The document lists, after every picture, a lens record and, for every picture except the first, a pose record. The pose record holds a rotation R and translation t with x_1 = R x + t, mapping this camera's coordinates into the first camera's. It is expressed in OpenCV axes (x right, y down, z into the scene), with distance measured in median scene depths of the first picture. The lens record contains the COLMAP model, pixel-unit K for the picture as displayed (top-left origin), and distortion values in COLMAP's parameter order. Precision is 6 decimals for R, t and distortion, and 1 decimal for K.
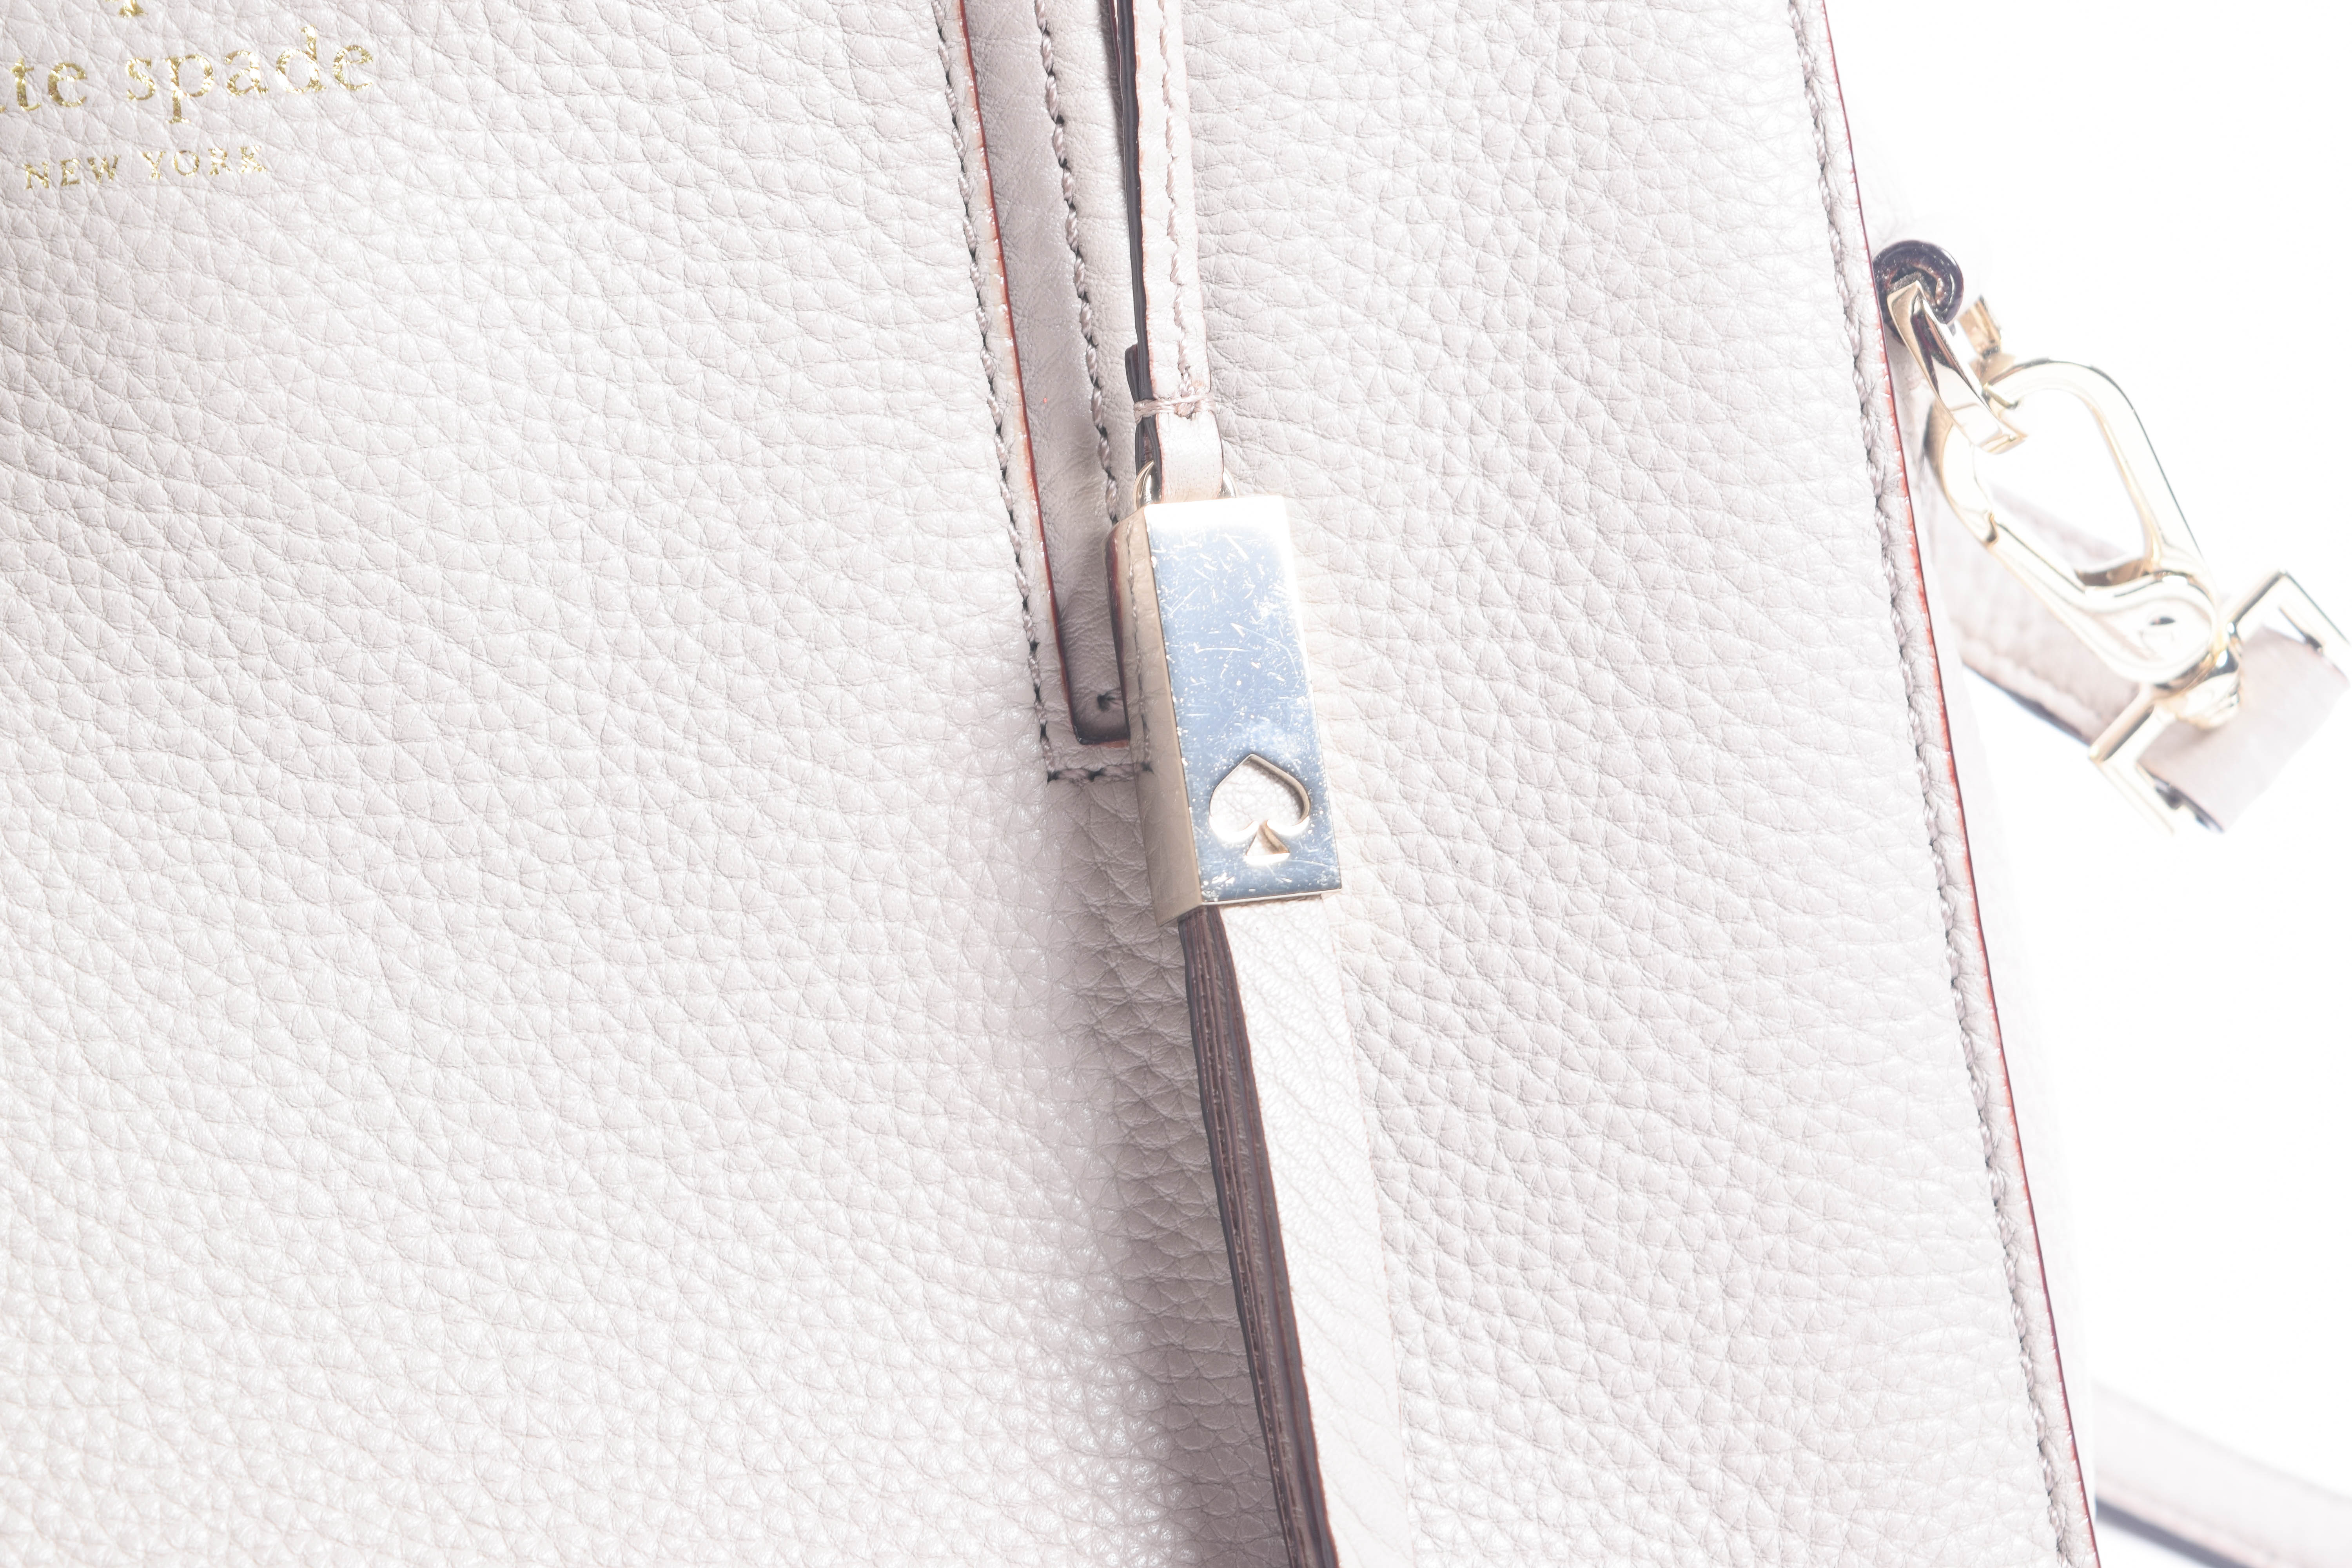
lens RADIAL K [[5528.7, 0, 1182.7], [0, 5528.7, 763.9], [0, 0, 1]] dist [0.007115, 0.000000]
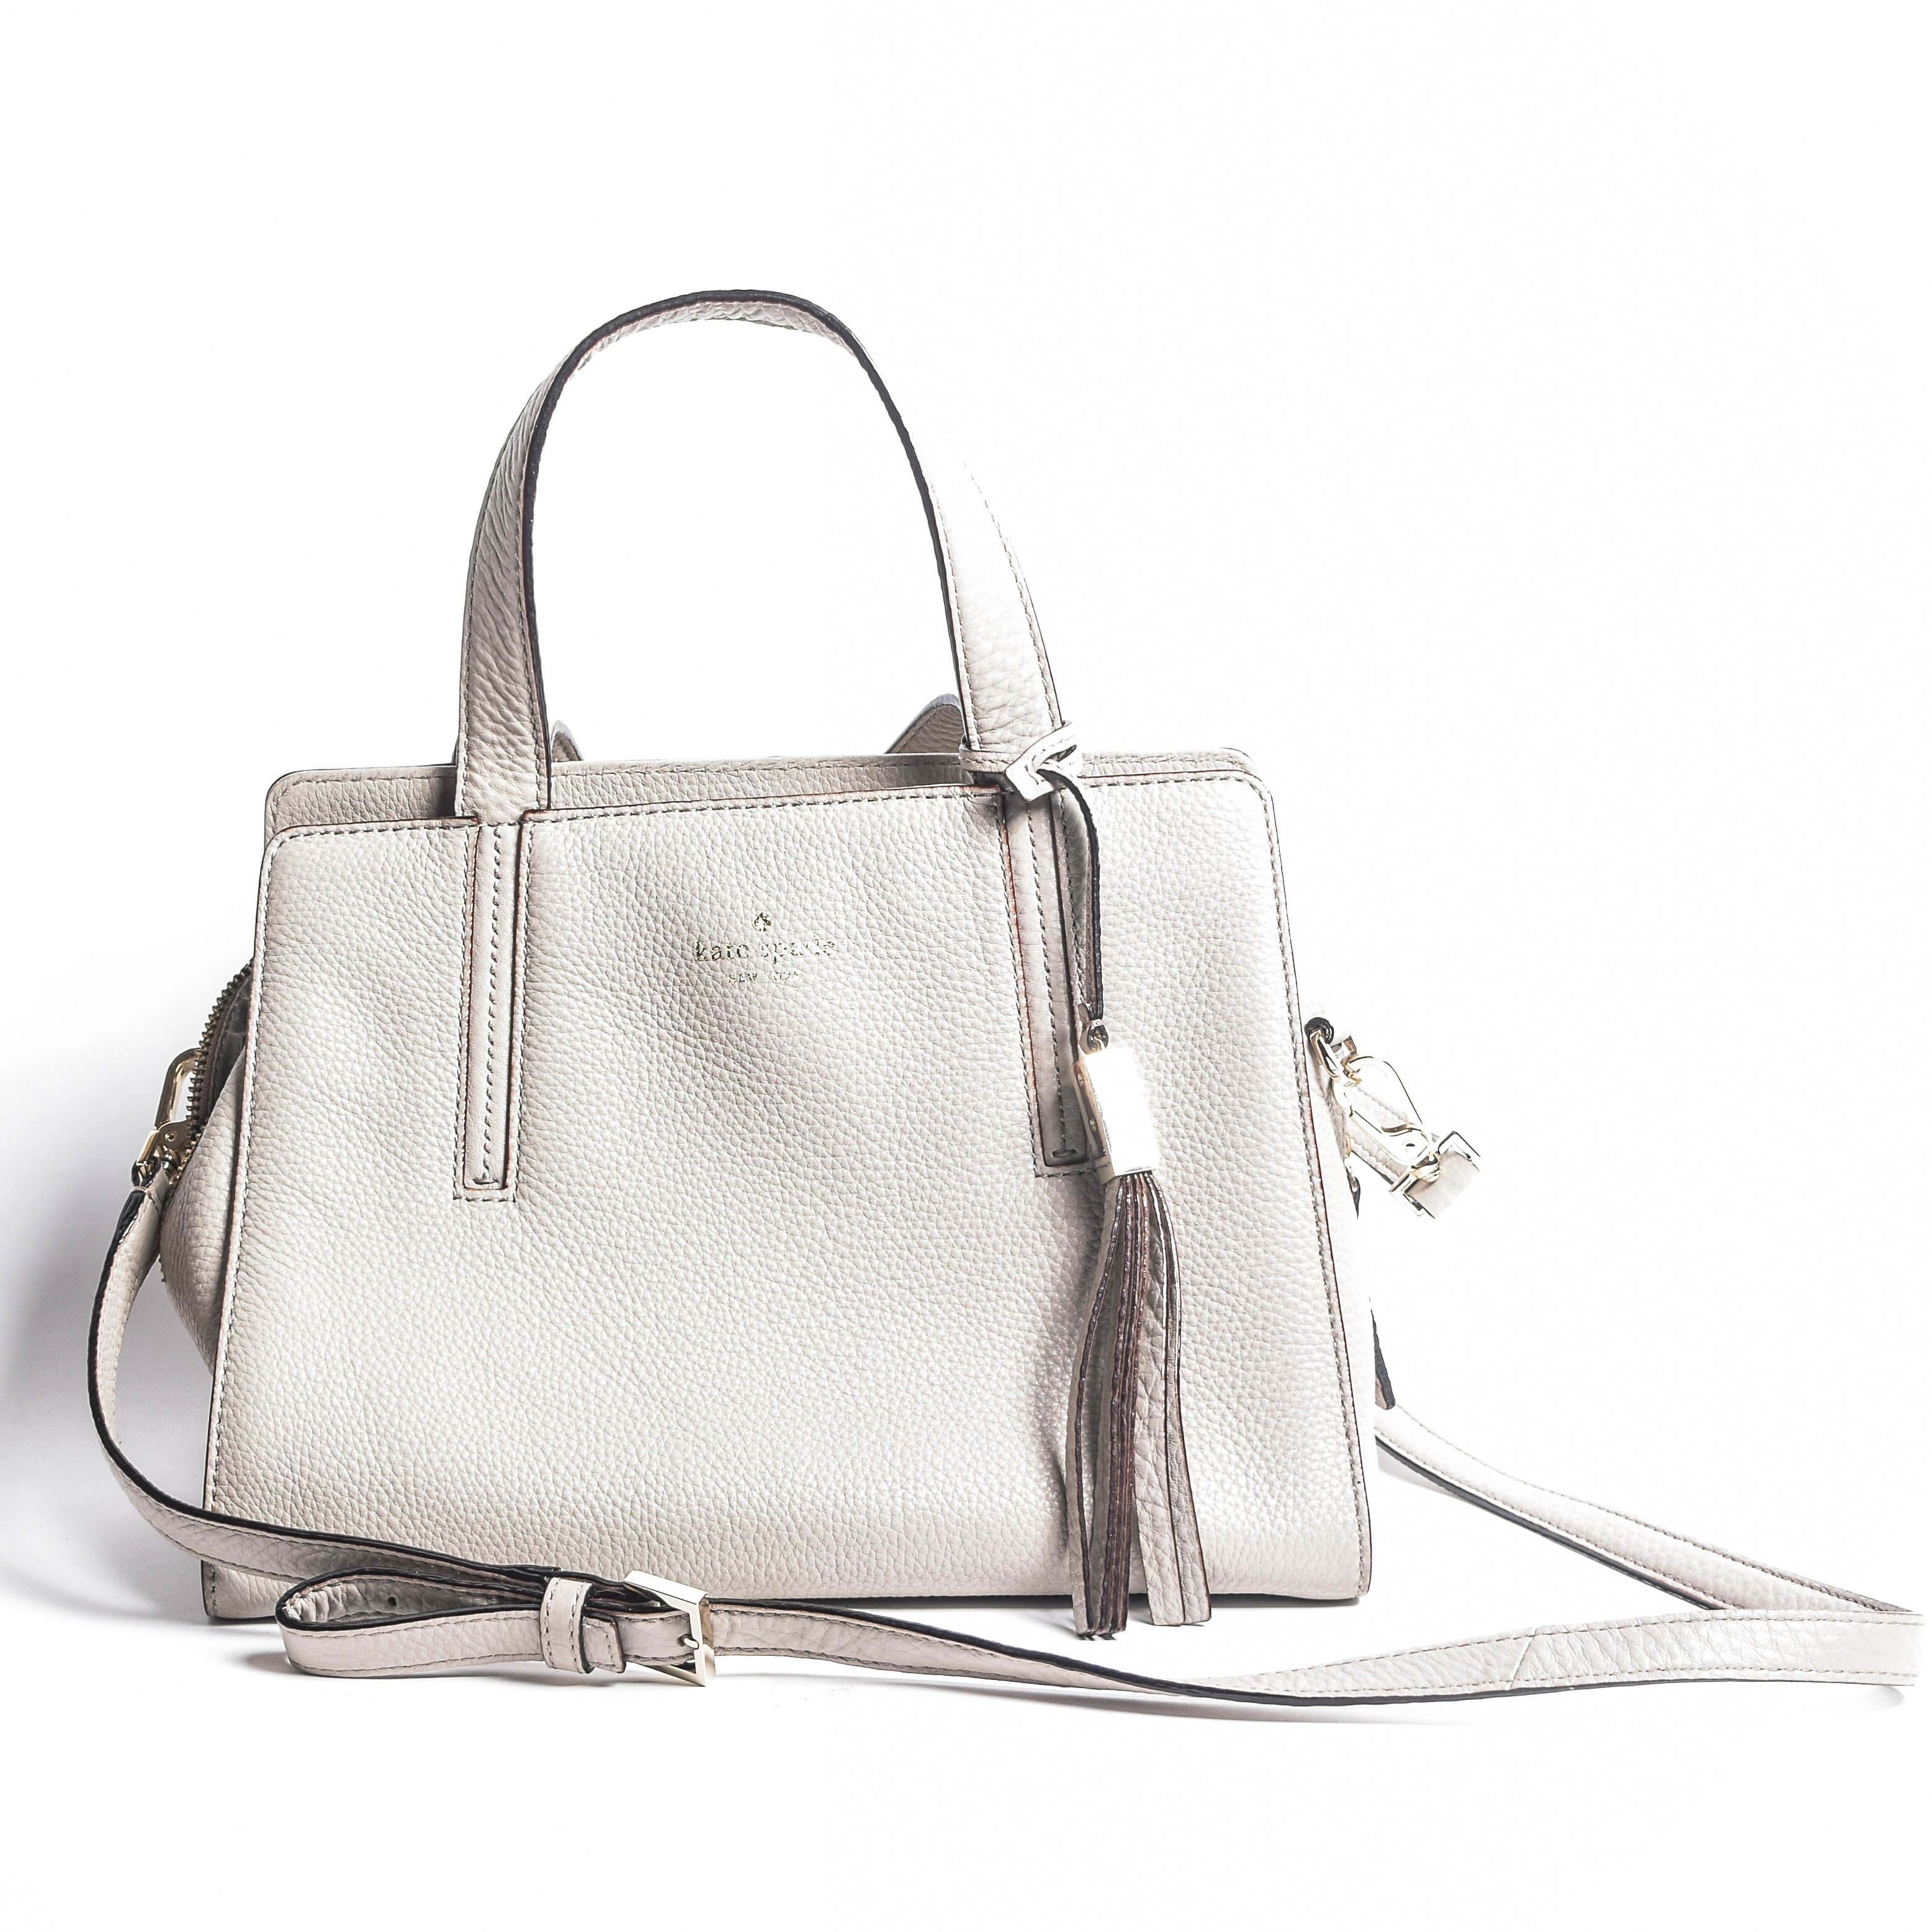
lens RADIAL K [[3899.6, 0, 961.4], [0, 3899.6, 967.8], [0, 0, 1]] dist [0.091705, 0.000000]
pose [[0.991718, 0.029814, -0.124926, 0.211549], [-0.043329, 0.993325, -0.106905, 0.125728], [0.120905, 0.111433, 0.986390, -1.238244]]
